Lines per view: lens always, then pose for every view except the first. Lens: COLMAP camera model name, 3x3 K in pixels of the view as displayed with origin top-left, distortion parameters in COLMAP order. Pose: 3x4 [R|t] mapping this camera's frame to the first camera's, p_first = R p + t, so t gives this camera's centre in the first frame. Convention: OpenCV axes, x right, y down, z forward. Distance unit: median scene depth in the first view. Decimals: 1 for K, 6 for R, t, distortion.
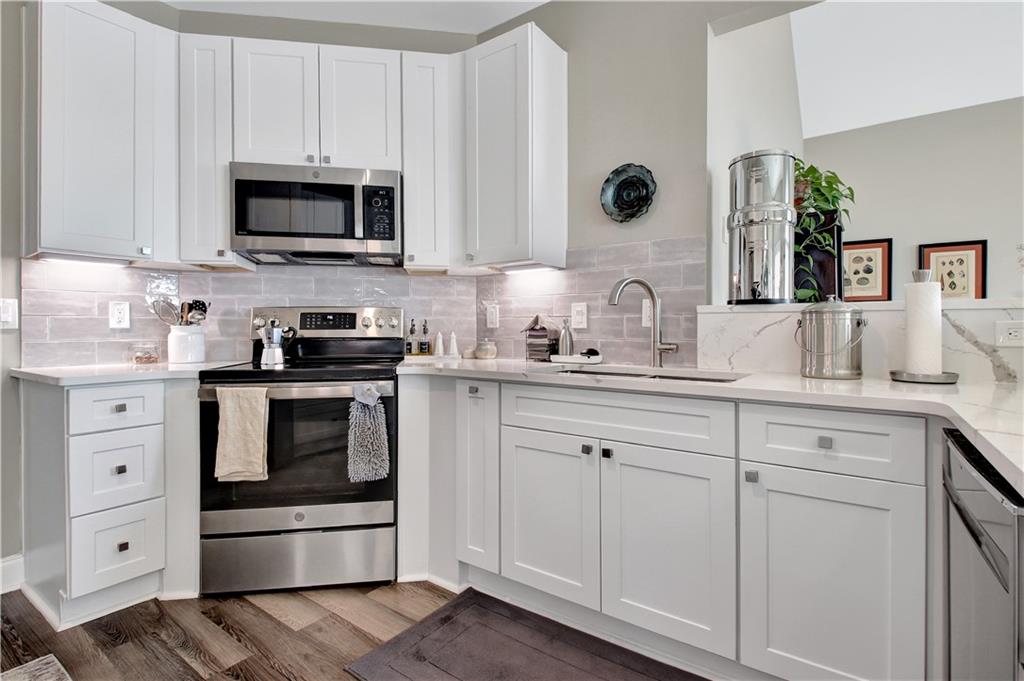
lens RADIAL K [[490.6, 0, 511.5], [0, 490.6, 334.3], [0, 0, 1]] dist [0.004106, -0.000593]
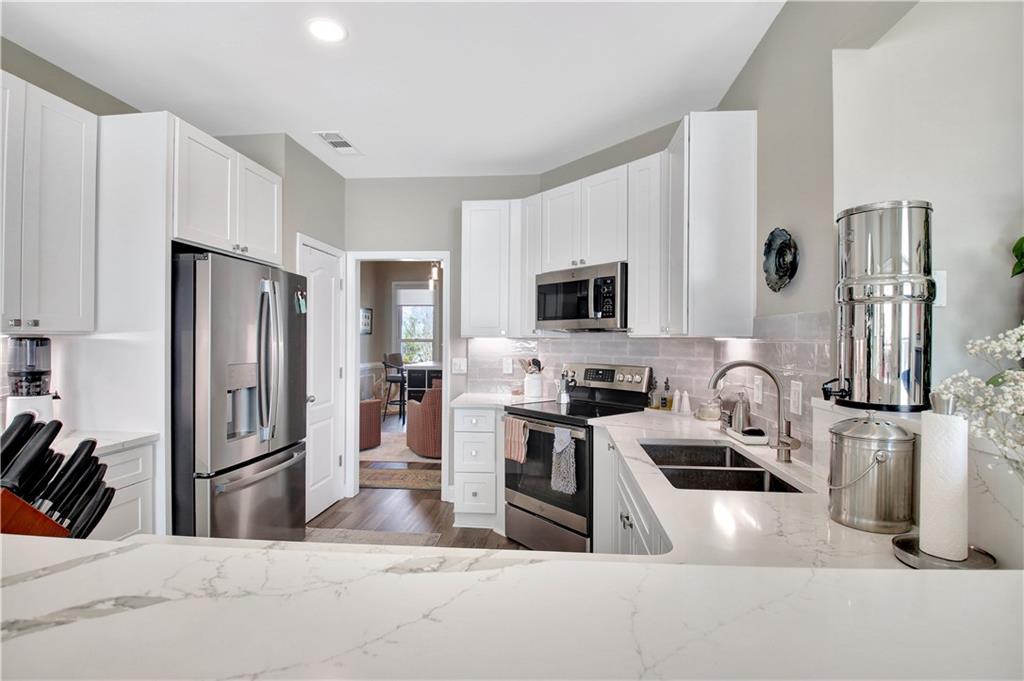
lens RADIAL K [[490.6, 0, 511.4], [0, 490.6, 341.0], [0, 0, 1]] dist [0.004106, -0.000593]
pose [[0.502411, 0.005026, -0.864614, 0.705735], [-0.010011, 0.999950, -0.000005, -0.124653], [0.864571, 0.008658, 0.502436, 0.123826]]
